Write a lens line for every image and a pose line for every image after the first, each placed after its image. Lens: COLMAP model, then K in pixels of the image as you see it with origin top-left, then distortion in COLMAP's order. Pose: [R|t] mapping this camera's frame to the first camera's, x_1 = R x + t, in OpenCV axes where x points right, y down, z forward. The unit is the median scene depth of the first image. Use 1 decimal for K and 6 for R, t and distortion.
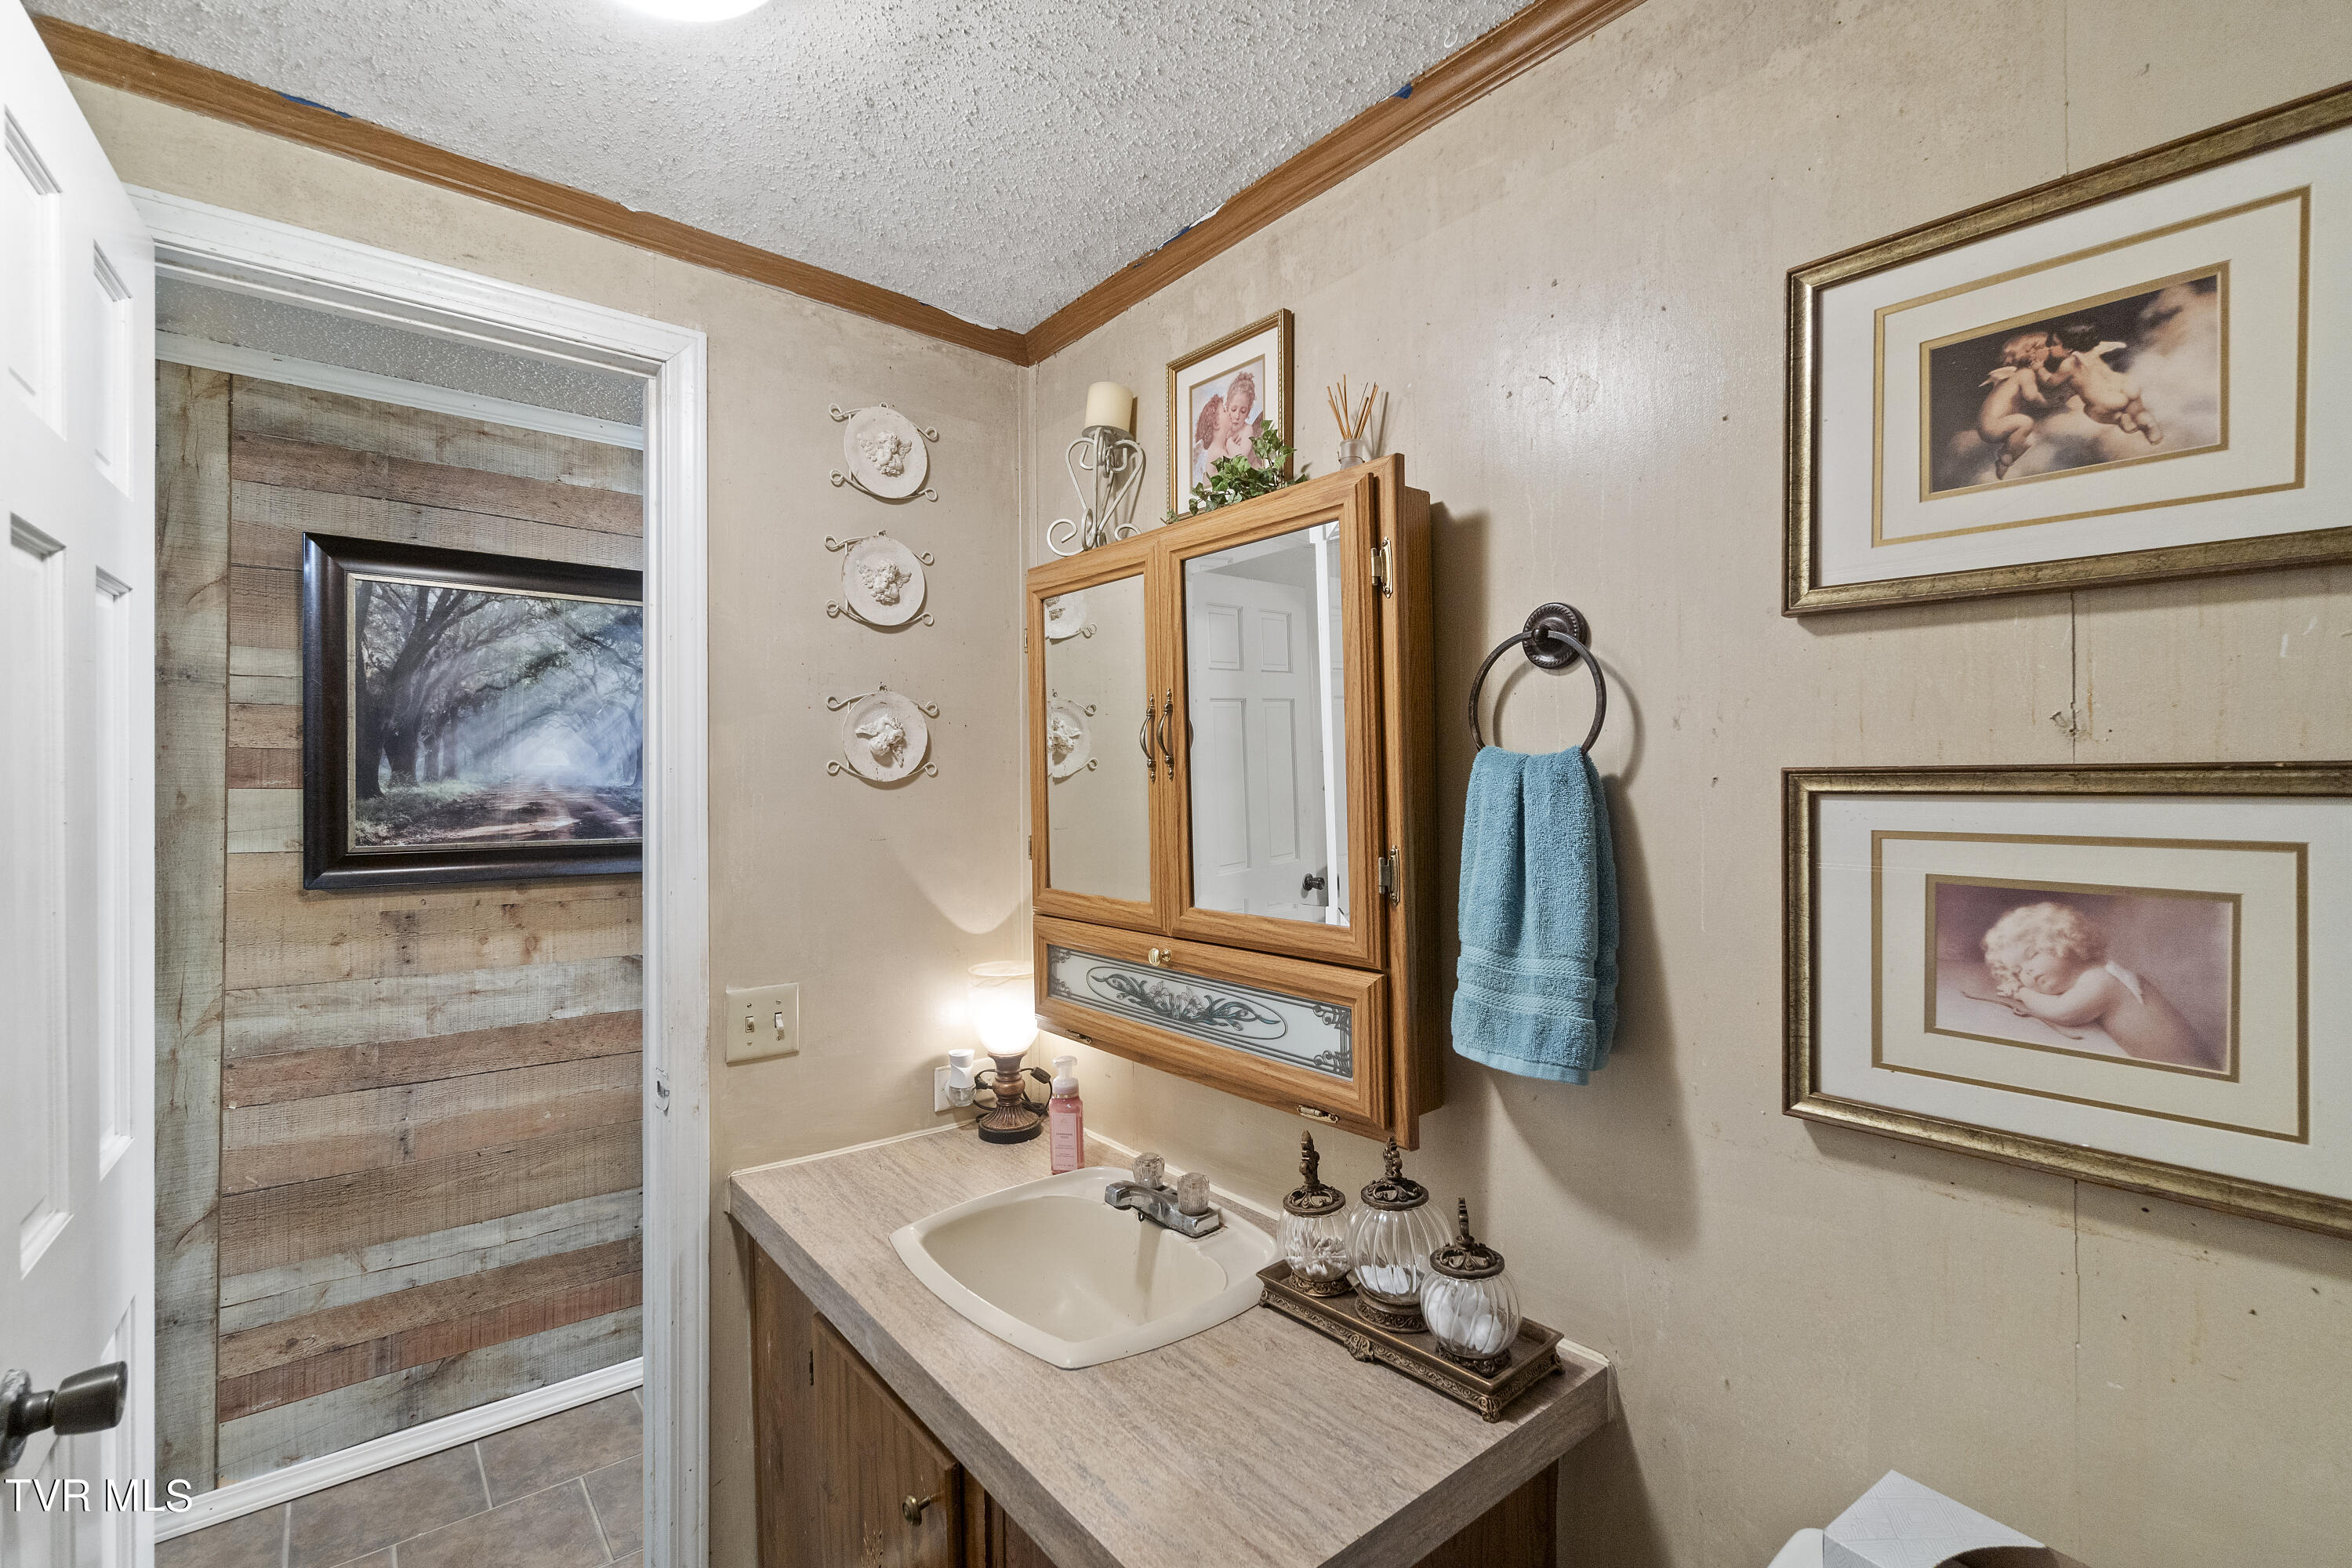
lens RADIAL K [[1057.8, 0, 1176.0], [0, 1057.8, 784.0], [0, 0, 1]] dist [-0.002133, -0.000129]
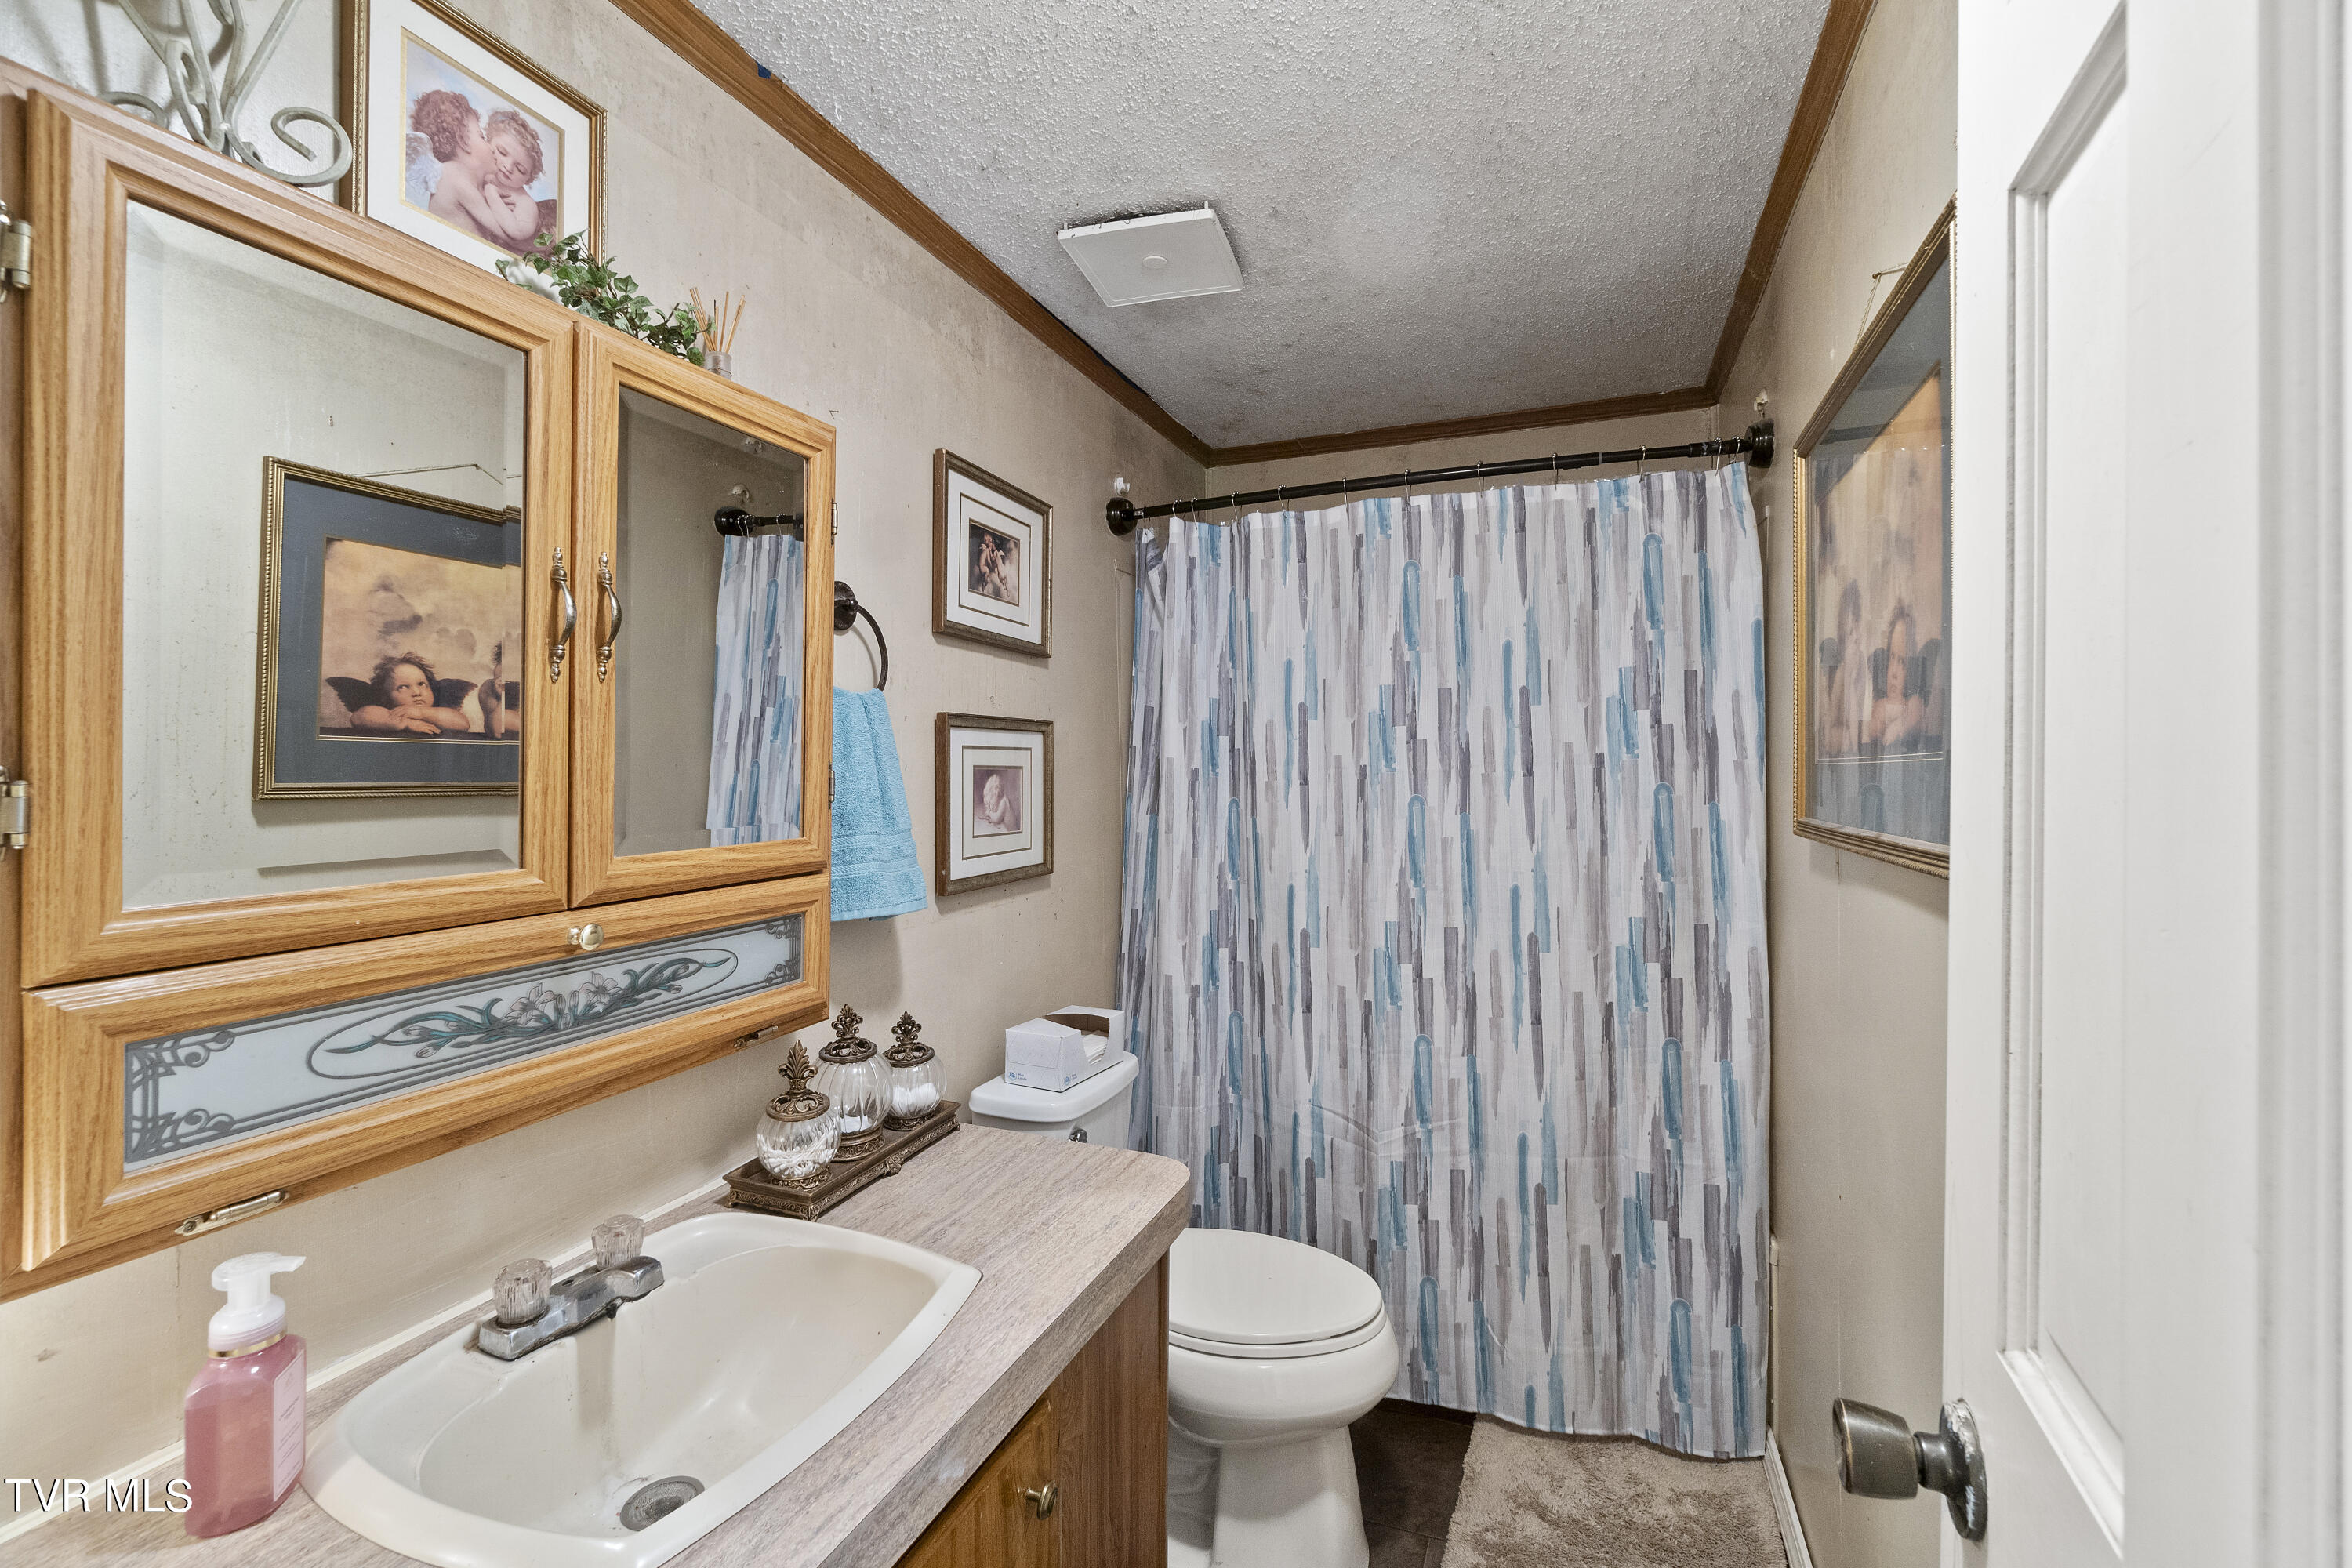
lens RADIAL K [[1057.8, 0, 1176.0], [0, 1057.8, 784.0], [0, 0, 1]] dist [-0.002133, -0.000129]
pose [[-0.503307, -0.006728, 0.864081, -0.915917], [0.009015, 0.999874, 0.013036, 0.066653], [-0.864061, 0.014350, -0.503183, 1.156072]]
